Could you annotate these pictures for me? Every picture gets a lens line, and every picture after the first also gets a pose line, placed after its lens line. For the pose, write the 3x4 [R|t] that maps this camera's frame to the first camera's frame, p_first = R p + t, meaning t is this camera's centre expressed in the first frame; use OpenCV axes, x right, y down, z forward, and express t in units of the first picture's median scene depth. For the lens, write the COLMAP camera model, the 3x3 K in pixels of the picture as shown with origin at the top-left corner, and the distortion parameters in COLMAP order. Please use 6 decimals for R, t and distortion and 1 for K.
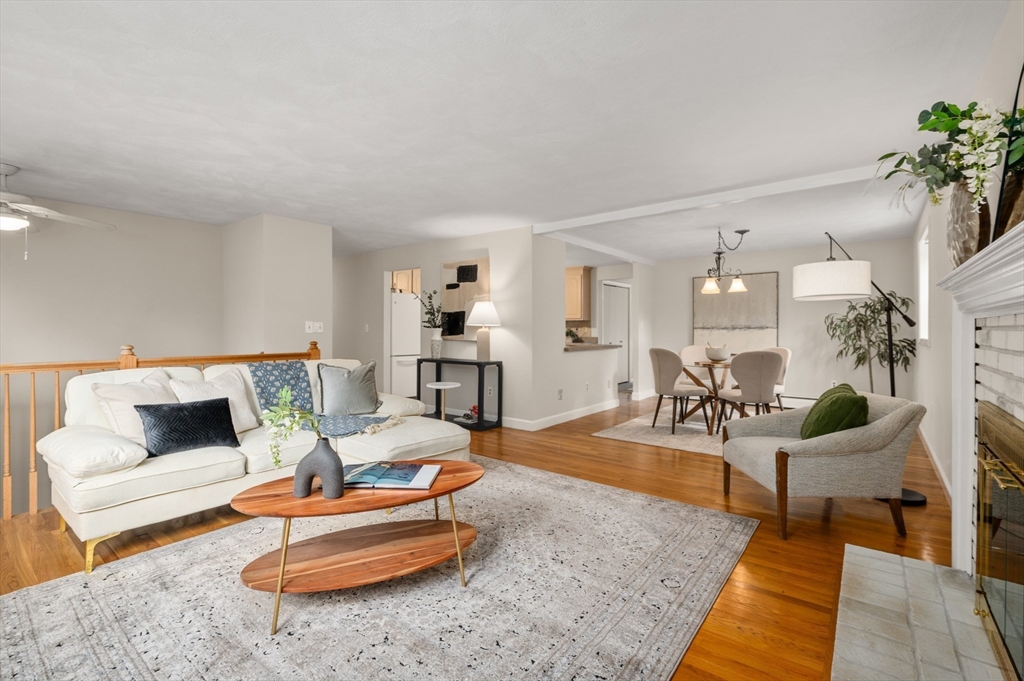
lens RADIAL K [[461.4, 0, 507.1], [0, 461.4, 334.7], [0, 0, 1]] dist [-0.003554, 0.000294]
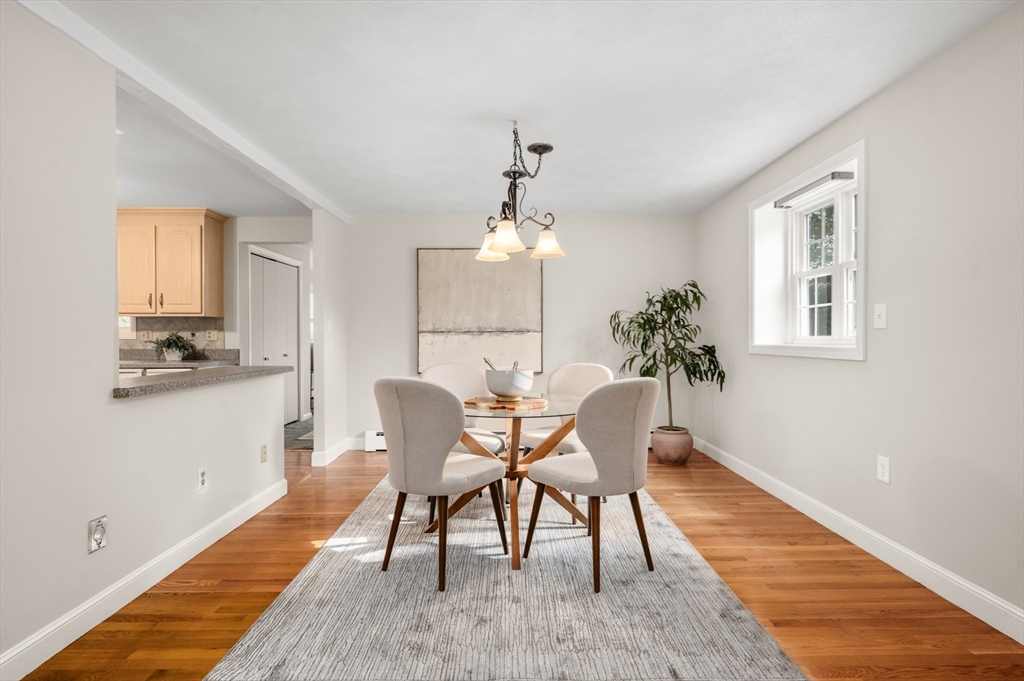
lens RADIAL K [[507.6, 0, 515.3], [0, 507.6, 335.3], [0, 0, 1]] dist [0.020431, -0.000203]
pose [[0.773593, -0.000333, 0.633682, 0.102739], [0.009932, 0.999883, -0.011599, -0.000882], [-0.633605, 0.015267, 0.773506, 0.506466]]
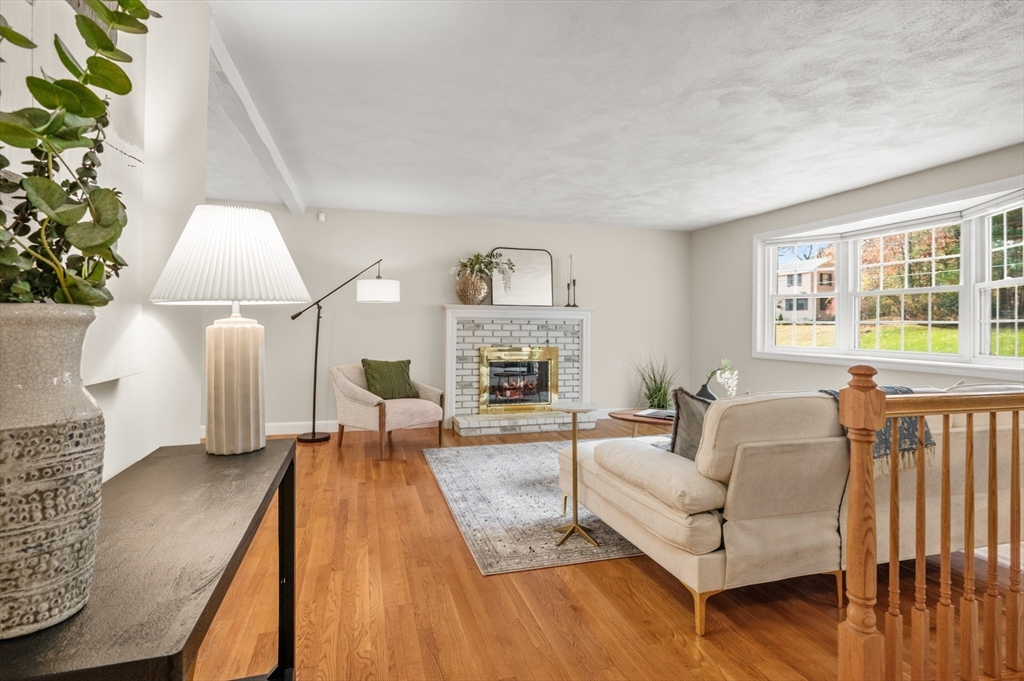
lens RADIAL K [[507.6, 0, 516.7], [0, 507.6, 331.5], [0, 0, 1]] dist [0.020431, -0.000203]
pose [[-0.816589, -0.017588, 0.576952, -0.299063], [-0.005502, 0.999727, 0.022688, -0.010848], [-0.577193, 0.015352, -0.816463, 0.985343]]
